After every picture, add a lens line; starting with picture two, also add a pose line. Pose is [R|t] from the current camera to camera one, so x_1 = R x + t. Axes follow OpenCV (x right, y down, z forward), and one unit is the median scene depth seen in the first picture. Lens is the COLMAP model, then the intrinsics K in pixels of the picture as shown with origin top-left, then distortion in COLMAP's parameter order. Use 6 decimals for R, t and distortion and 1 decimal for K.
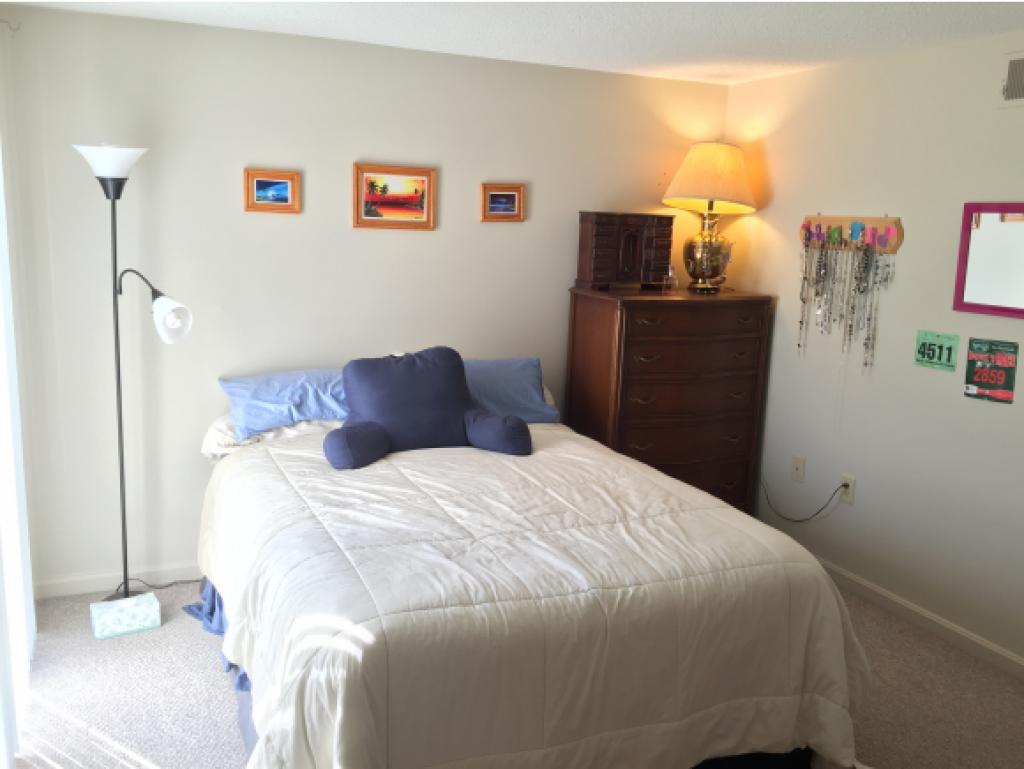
lens RADIAL K [[869.3, 0, 513.3], [0, 869.3, 386.0], [0, 0, 1]] dist [0.016950, -0.010825]
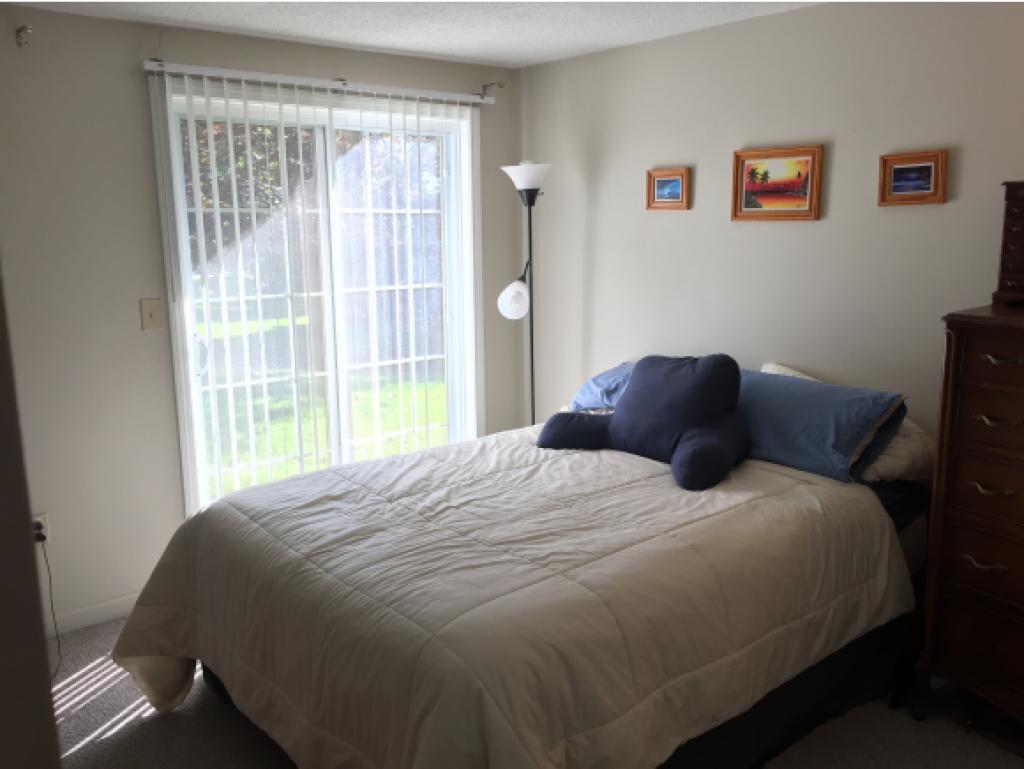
lens RADIAL K [[869.3, 0, 514.3], [0, 869.3, 382.2], [0, 0, 1]] dist [0.016950, -0.010825]
pose [[0.285598, 0.138846, -0.948238, 0.649942], [-0.156210, 0.982961, 0.096882, -0.065323], [0.945533, 0.120455, 0.302421, 0.512442]]
